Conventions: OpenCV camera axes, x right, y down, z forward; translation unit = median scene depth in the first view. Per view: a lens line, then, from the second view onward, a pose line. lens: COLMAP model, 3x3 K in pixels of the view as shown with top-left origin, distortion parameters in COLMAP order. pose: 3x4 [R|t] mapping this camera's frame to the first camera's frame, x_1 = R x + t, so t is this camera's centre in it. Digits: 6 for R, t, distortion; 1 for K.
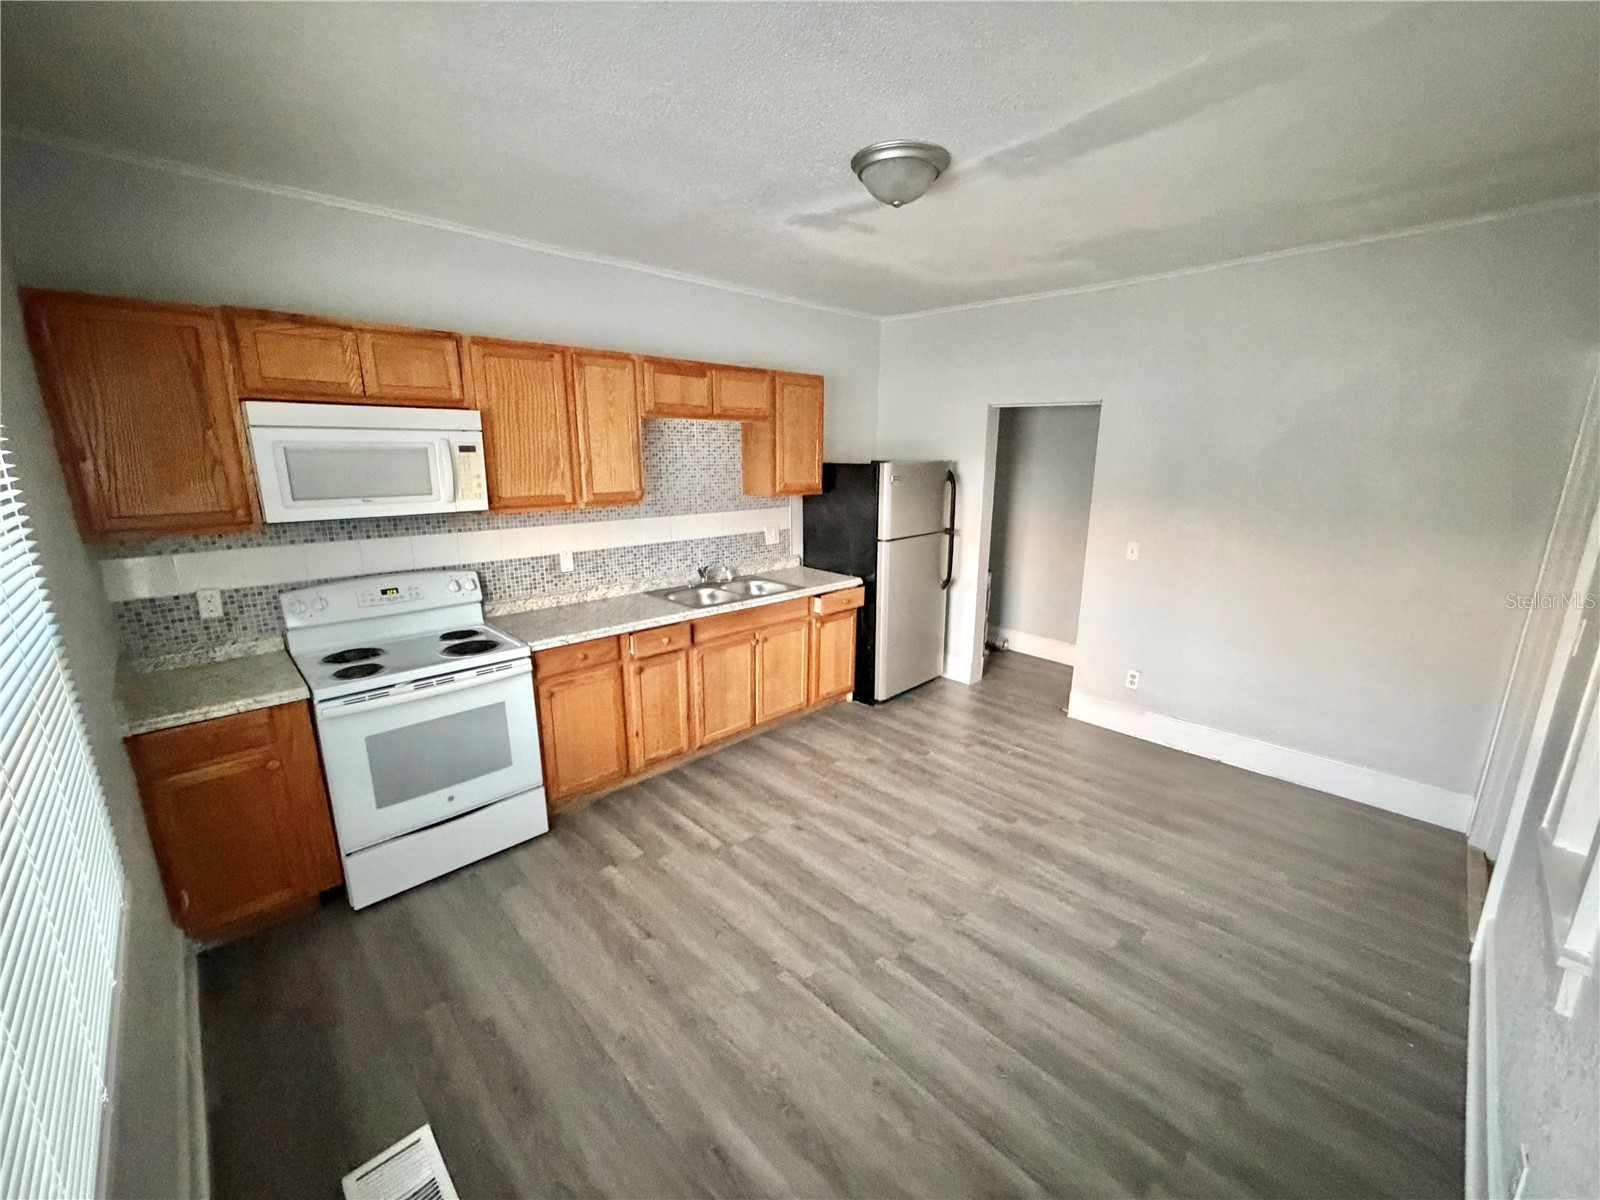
lens RADIAL K [[638.9, 0, 795.8], [0, 638.9, 602.9], [0, 0, 1]] dist [0.003574, 0.000327]
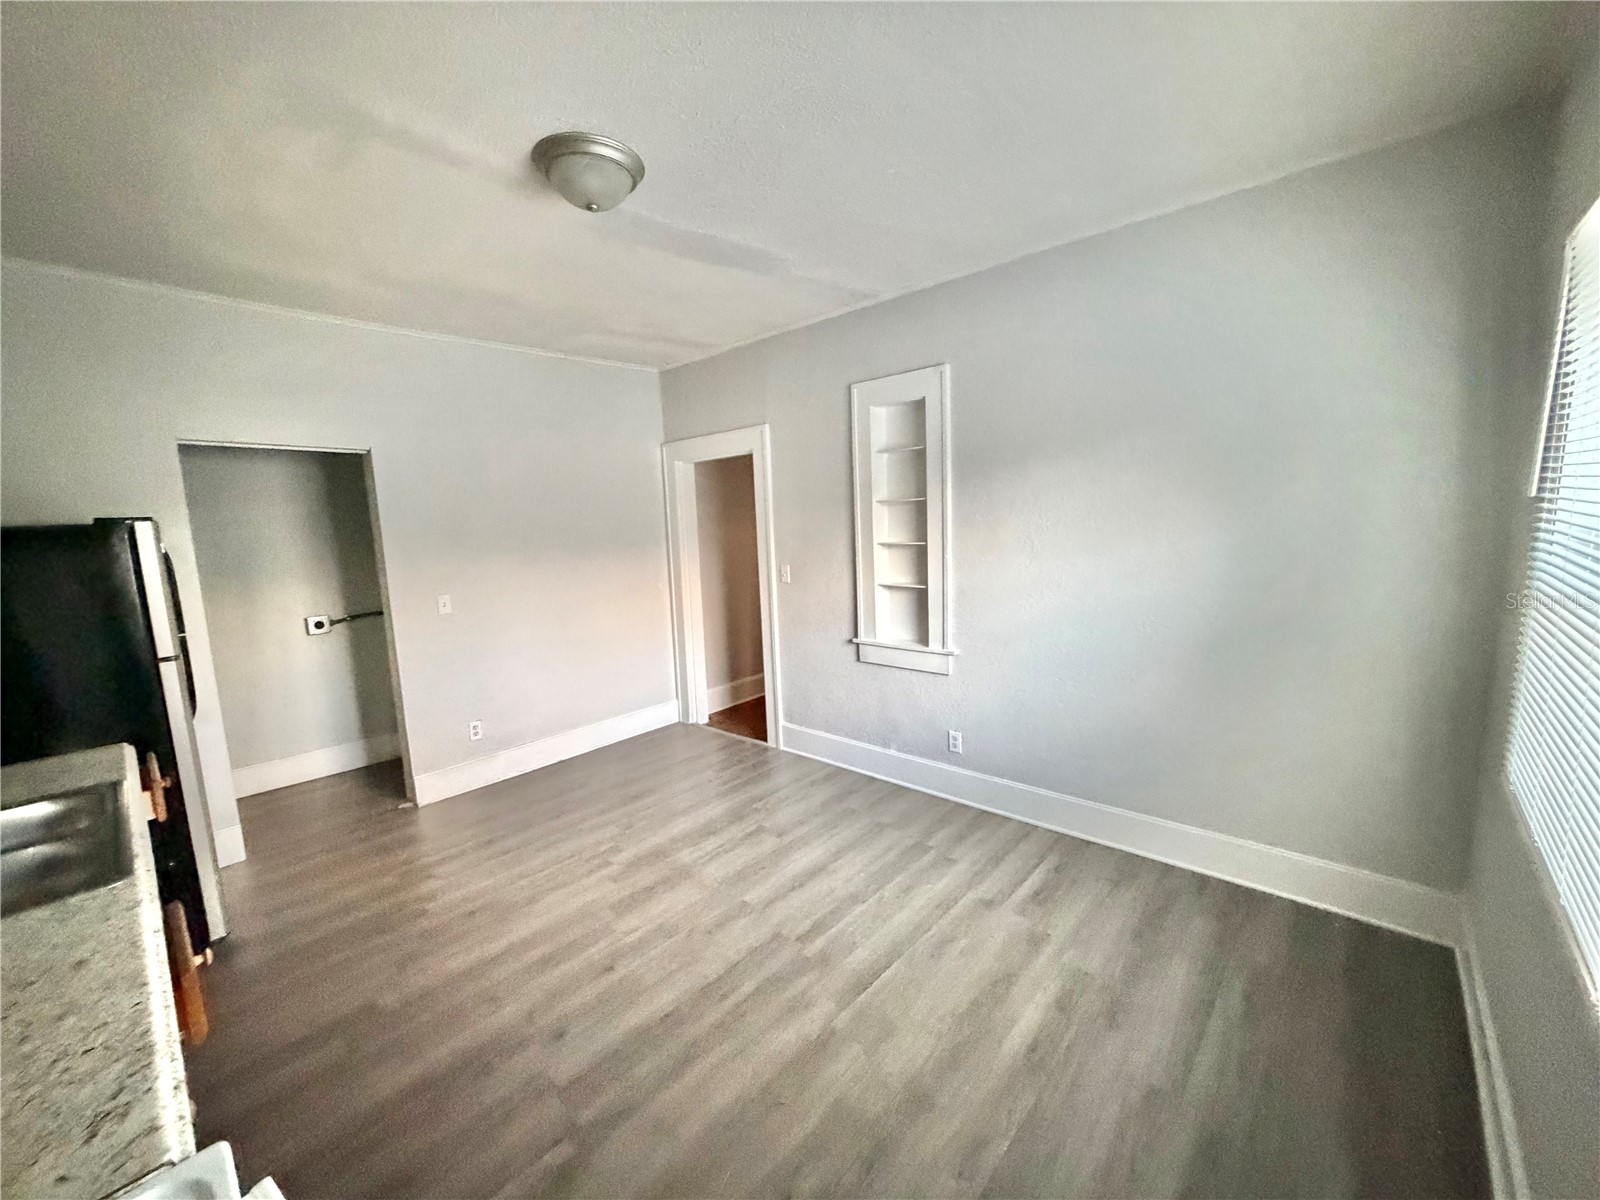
lens RADIAL K [[638.9, 0, 794.5], [0, 638.9, 604.7], [0, 0, 1]] dist [0.003574, 0.000327]
pose [[-0.063119, -0.140962, 0.988001, -0.592567], [0.268216, 0.951157, 0.152840, -0.109609], [-0.961289, 0.274645, -0.022228, 0.637230]]
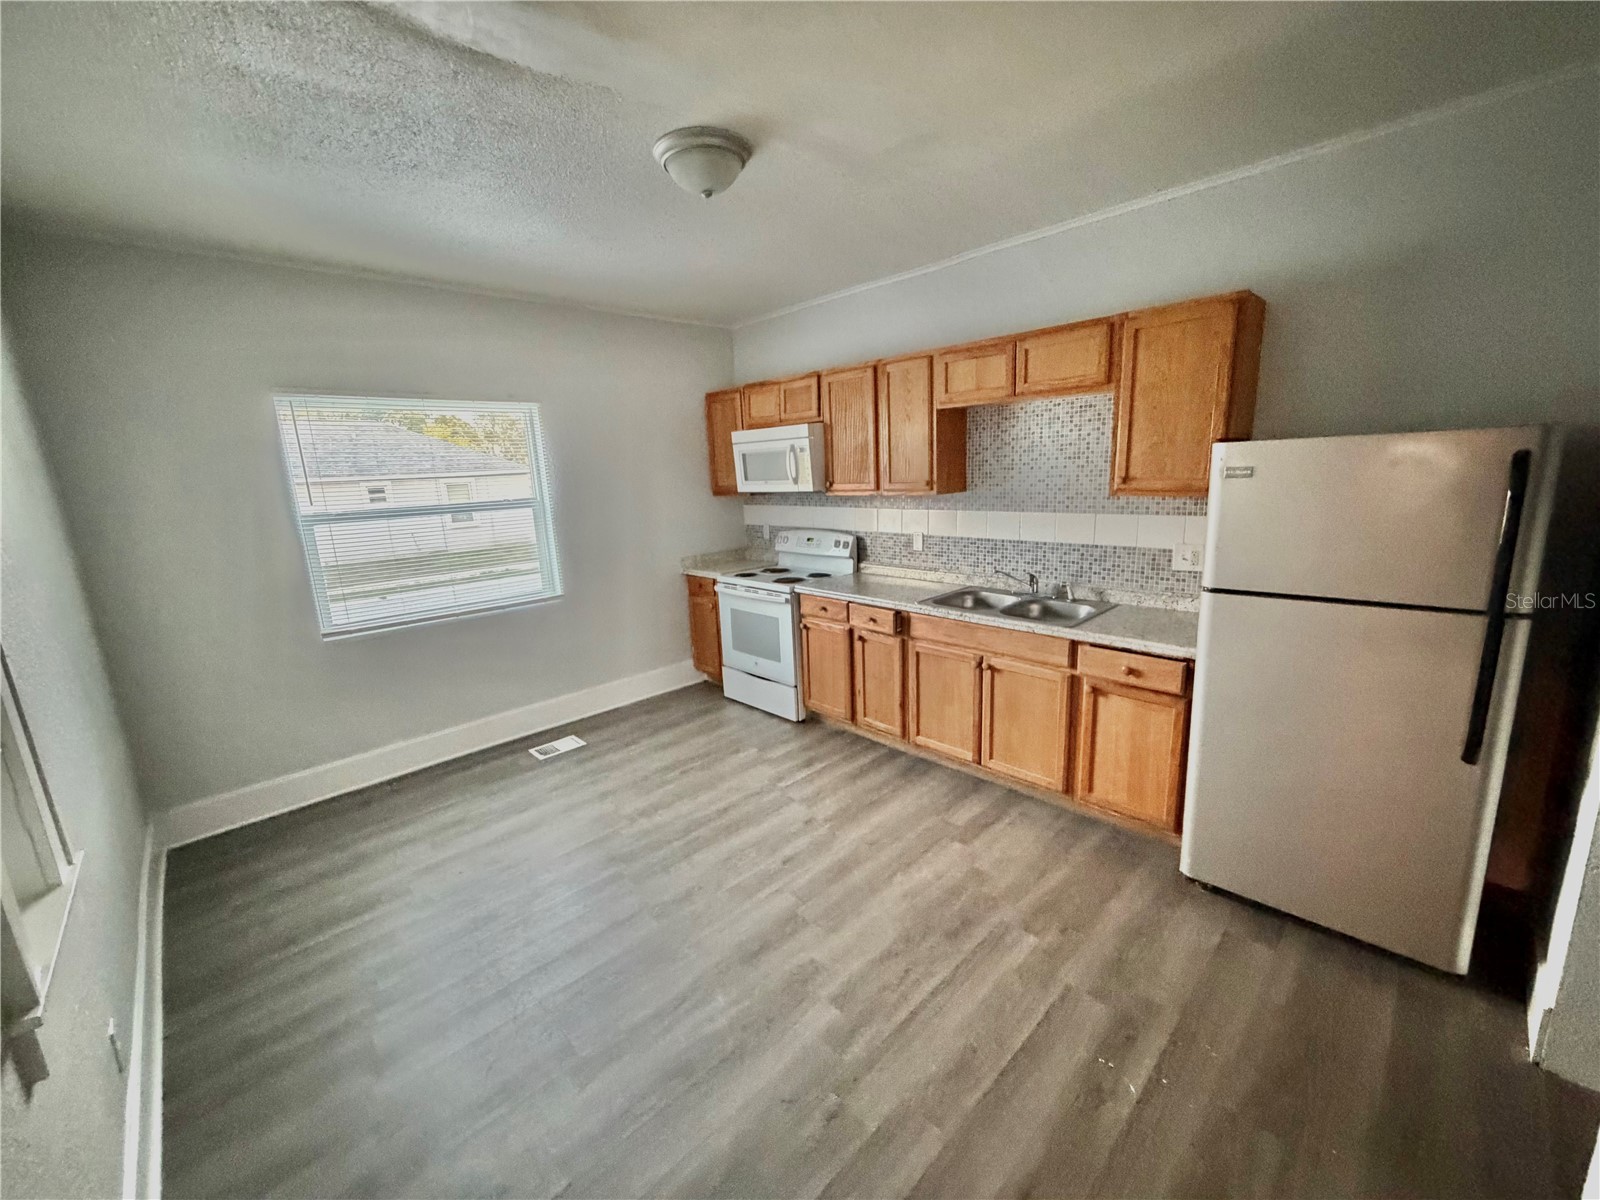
lens RADIAL K [[638.9, 0, 794.1], [0, 638.9, 596.3], [0, 0, 1]] dist [0.003574, 0.000327]
pose [[-0.004328, 0.204435, -0.978871, 0.888677], [-0.183950, 0.962013, 0.201727, -0.181890], [0.982926, 0.180937, 0.033442, 0.858342]]
